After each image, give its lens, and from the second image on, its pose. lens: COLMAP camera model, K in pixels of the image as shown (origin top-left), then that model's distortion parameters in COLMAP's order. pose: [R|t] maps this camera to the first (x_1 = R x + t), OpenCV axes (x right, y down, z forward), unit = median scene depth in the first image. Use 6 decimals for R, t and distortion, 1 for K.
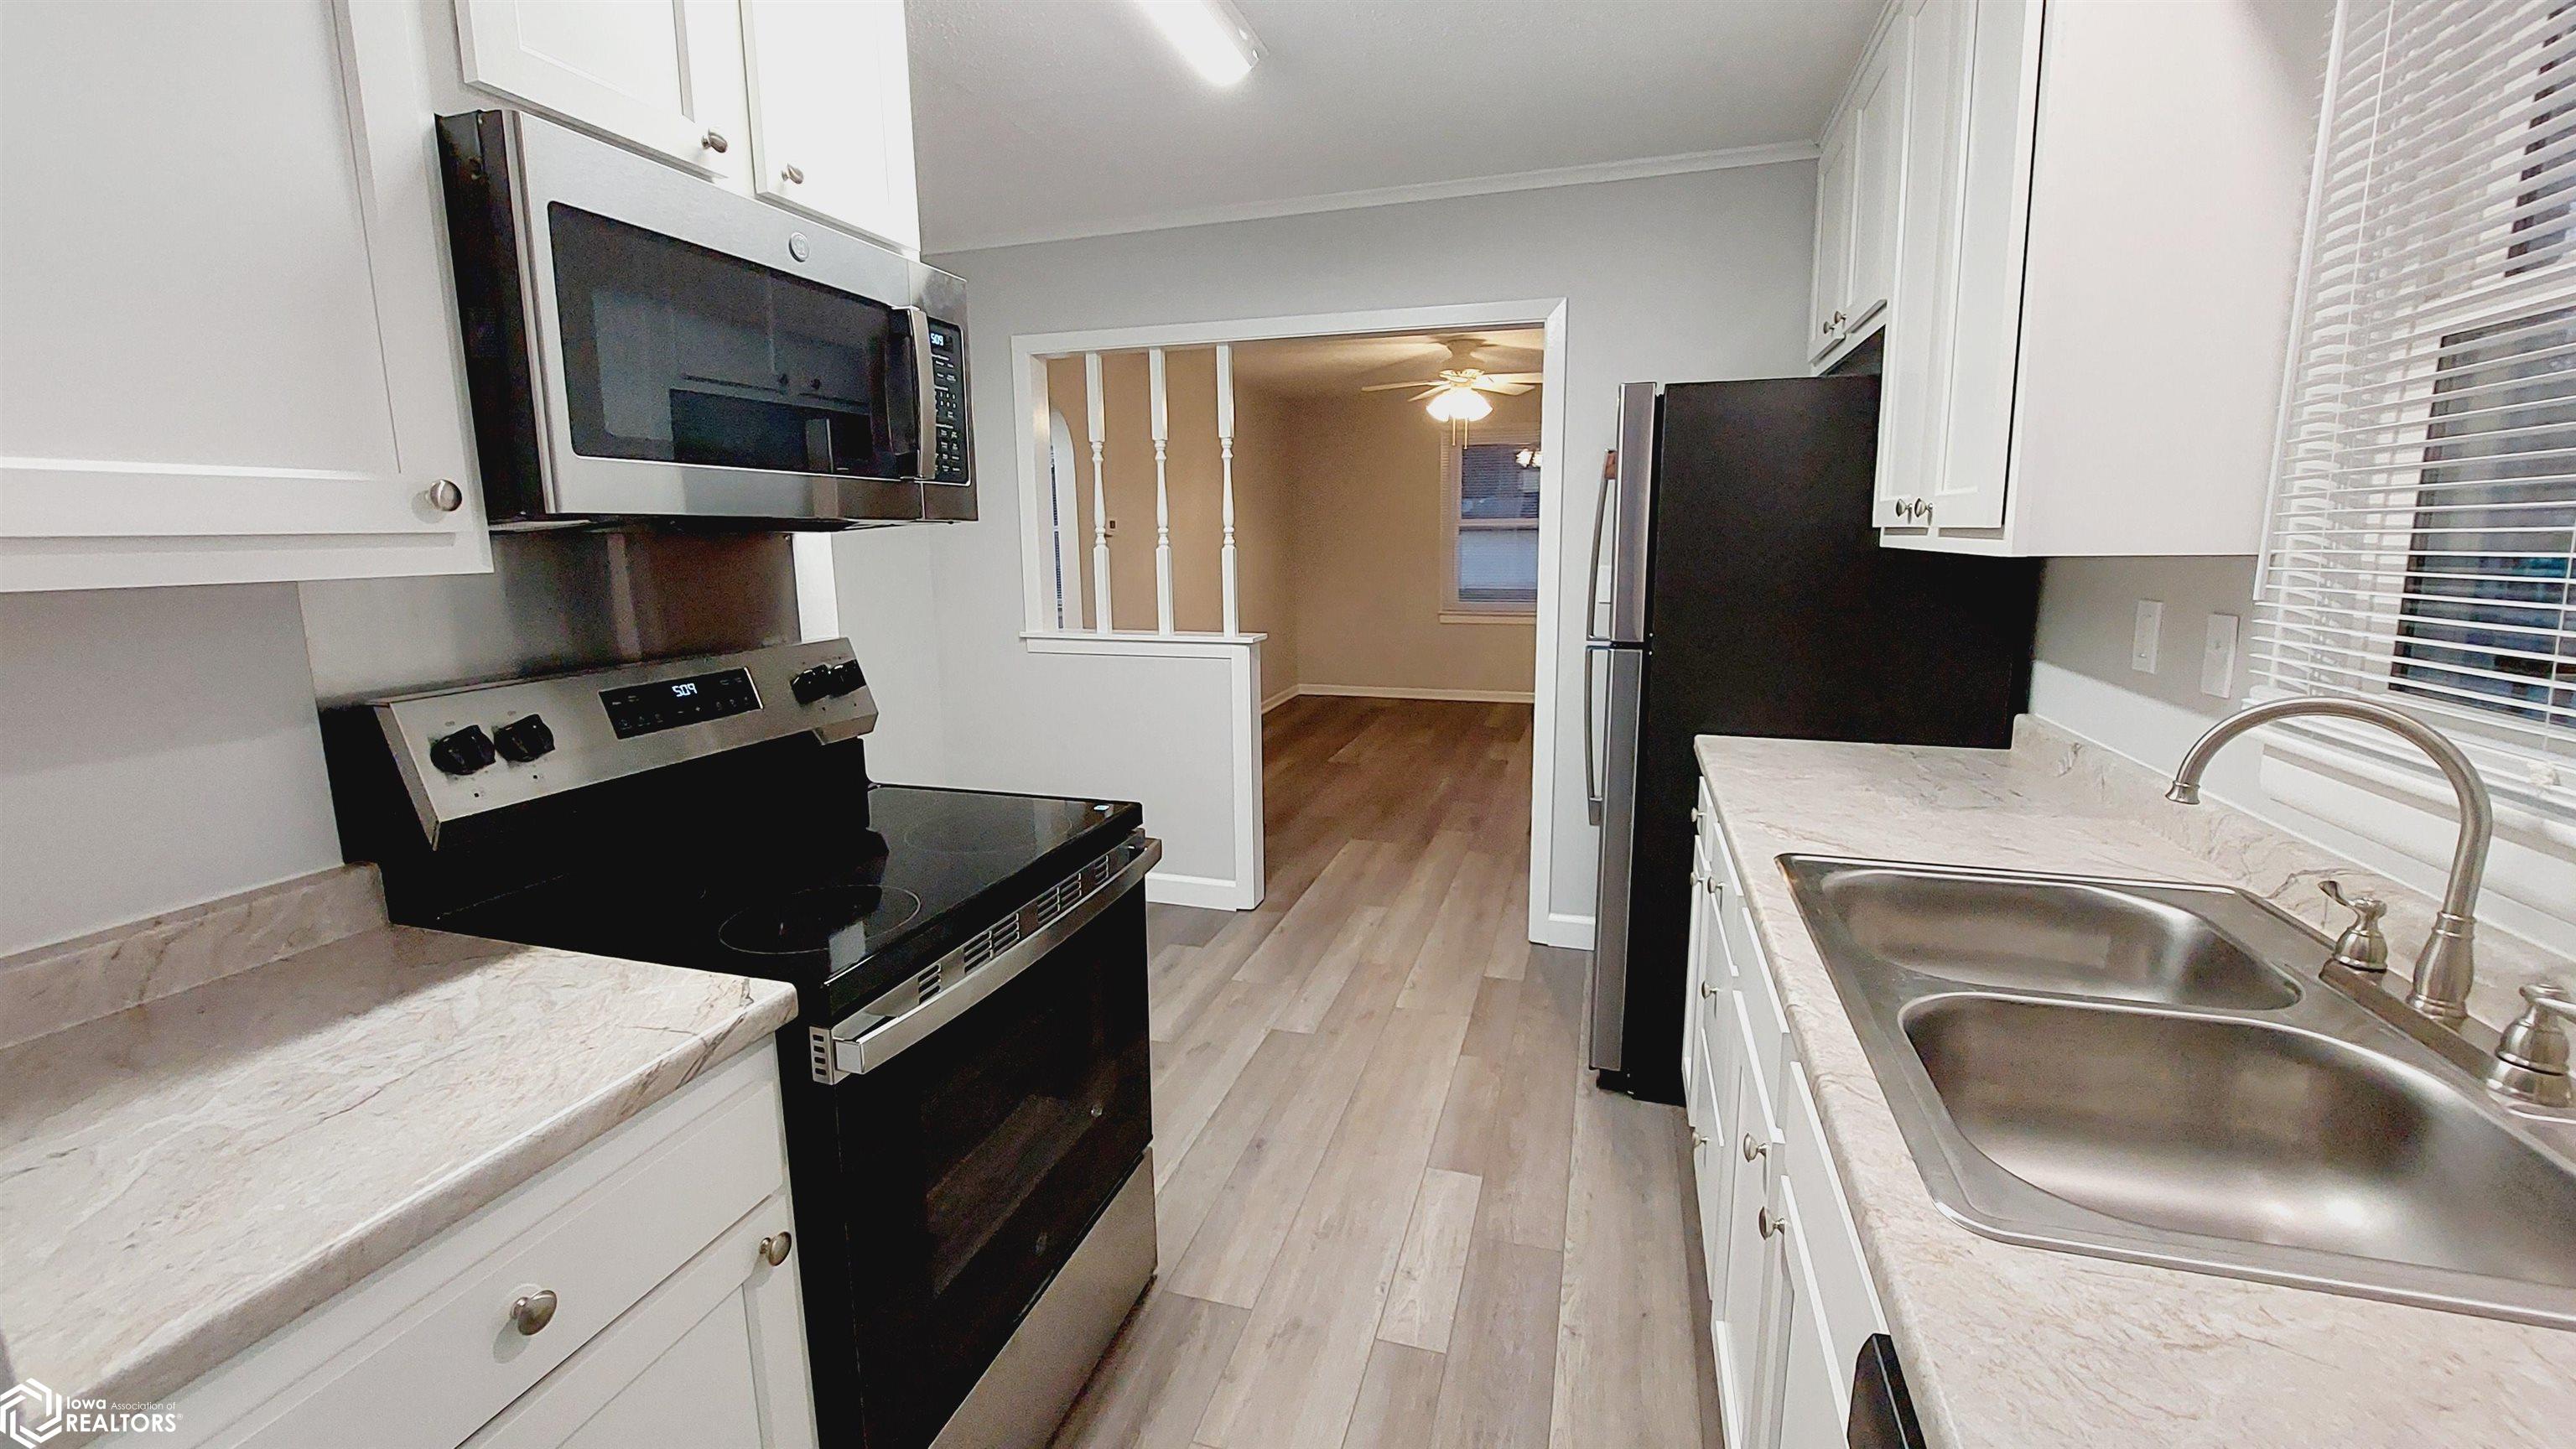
lens RADIAL K [[1039.8, 0, 1282.9], [0, 1039.8, 708.7], [0, 0, 1]] dist [-0.010708, -0.002170]
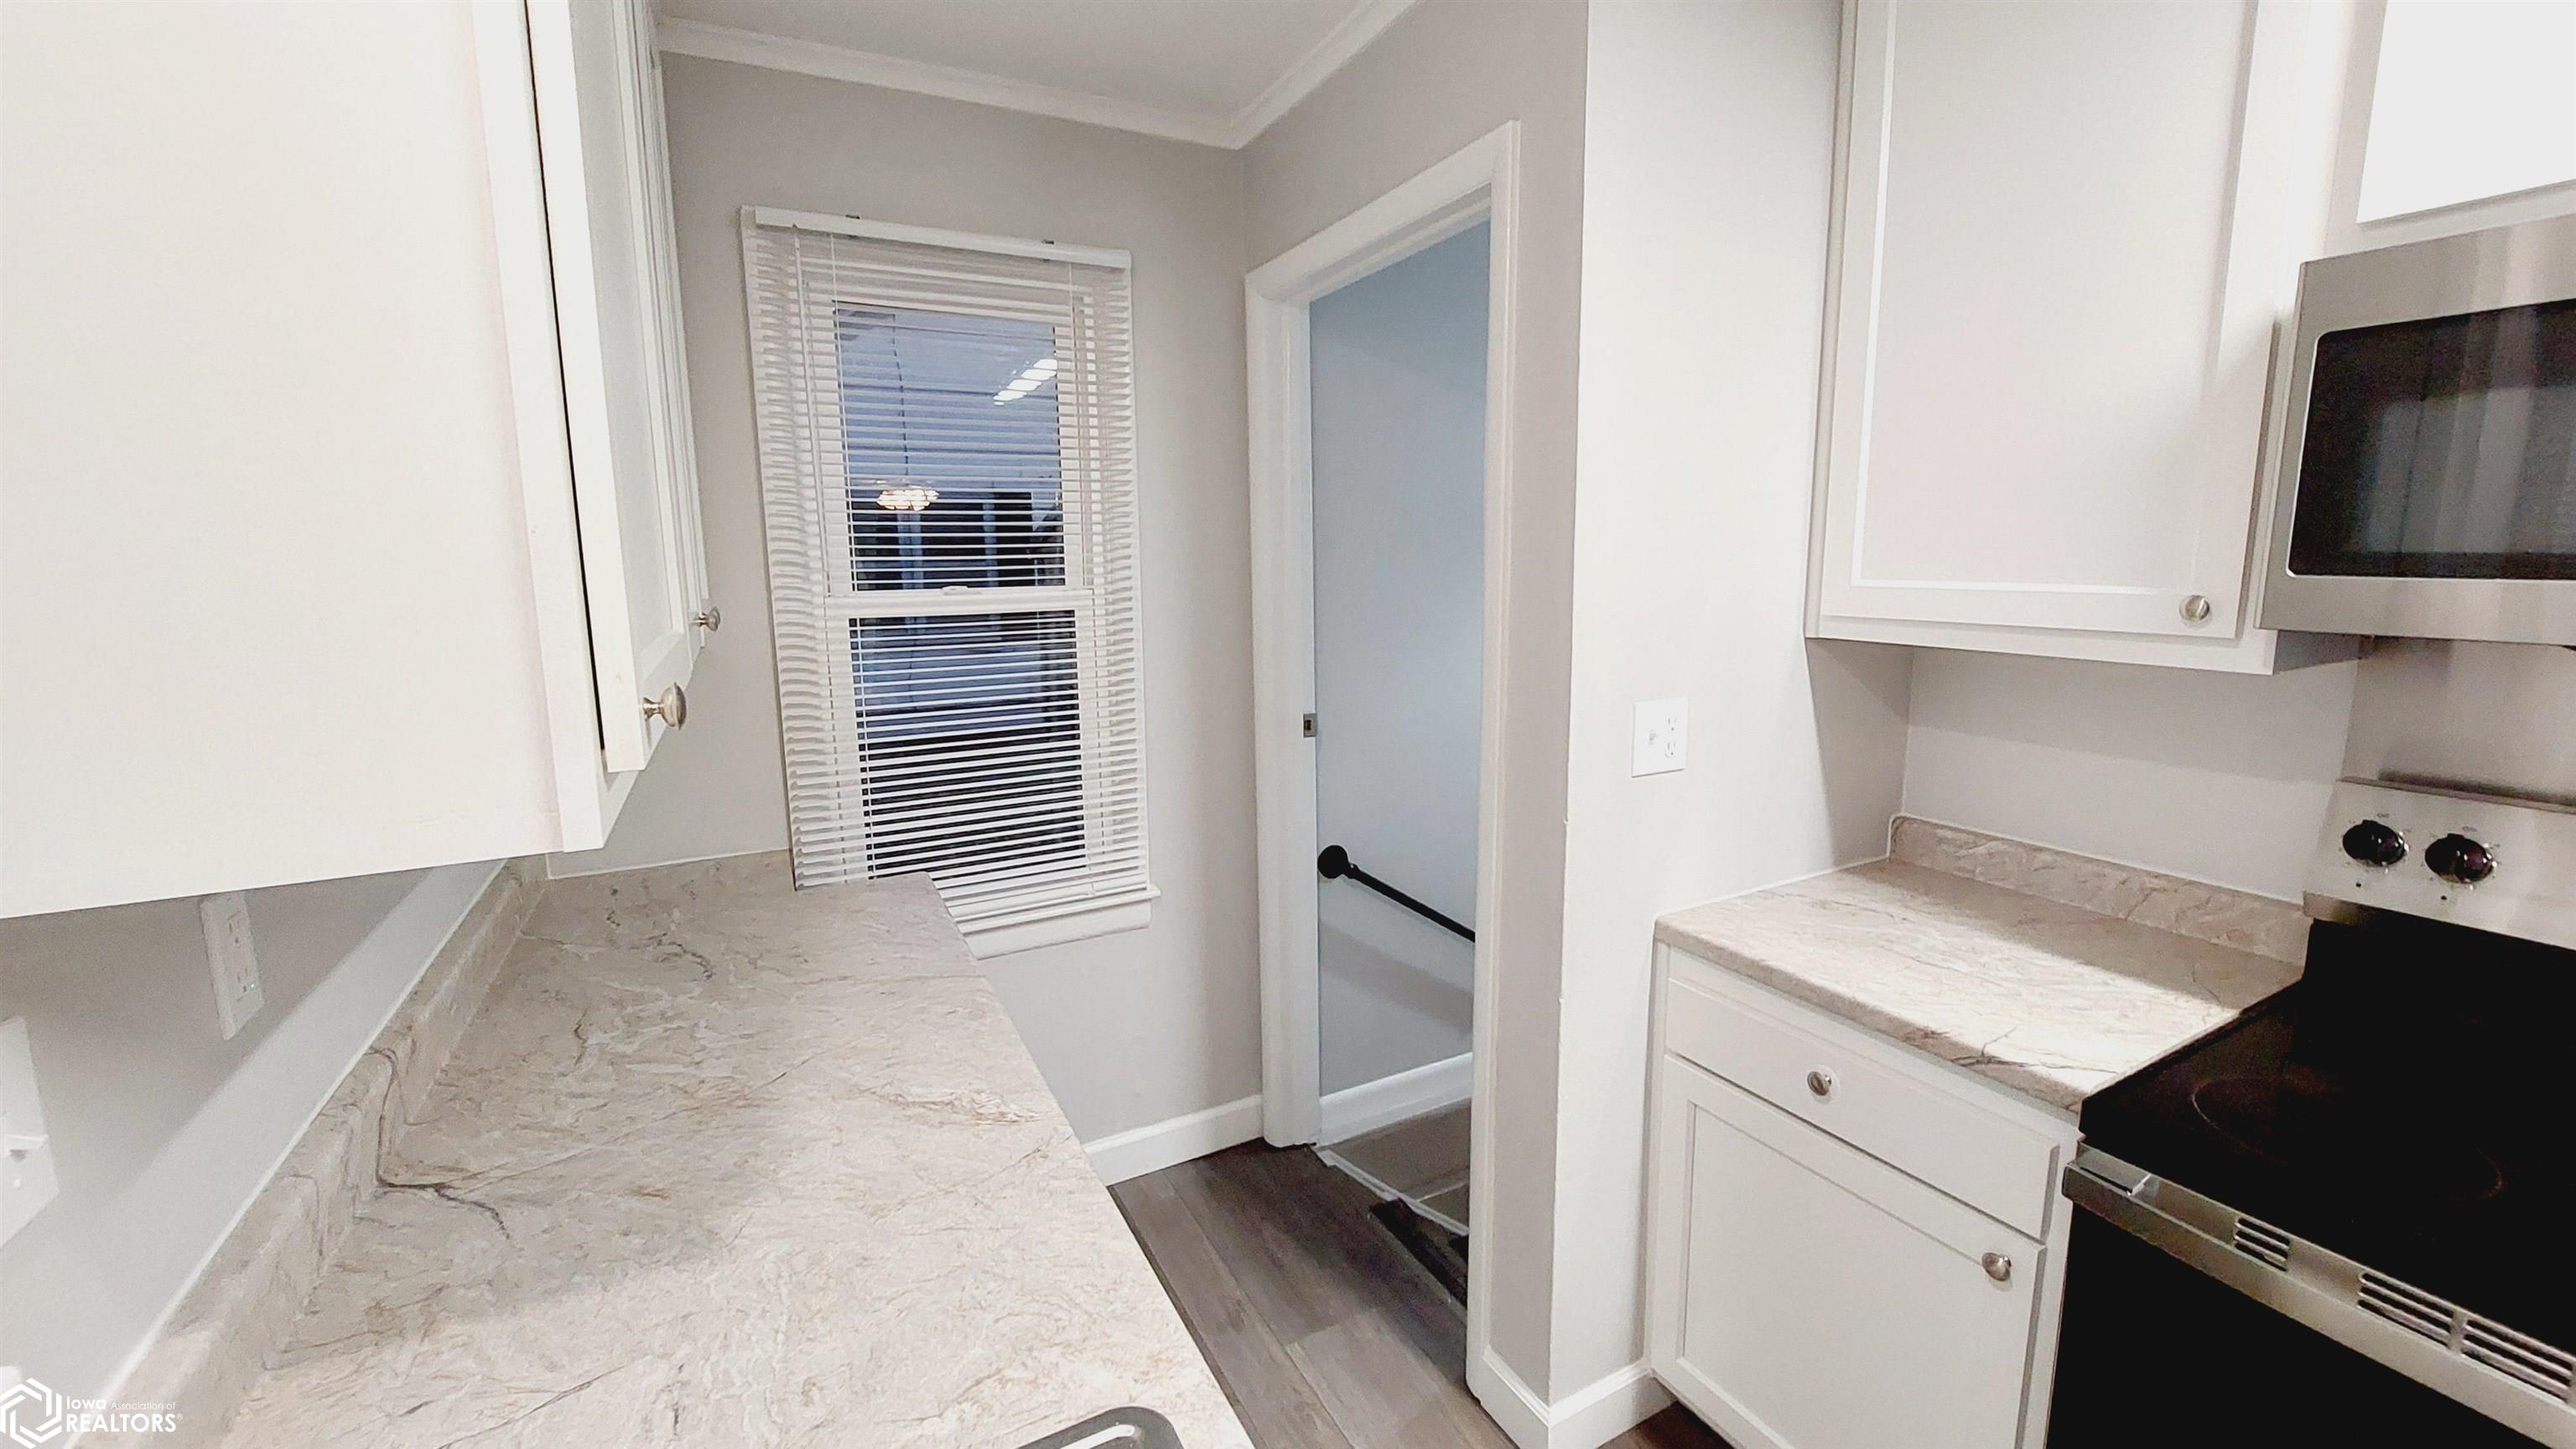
lens RADIAL K [[1039.8, 0, 1325.7], [0, 1039.8, 713.2], [0, 0, 1]] dist [-0.010708, -0.002170]
pose [[-0.680434, 0.132592, -0.720714, 0.494042], [-0.109436, 0.954080, 0.278845, -0.195945], [0.724592, 0.268608, -0.634679, 0.664761]]
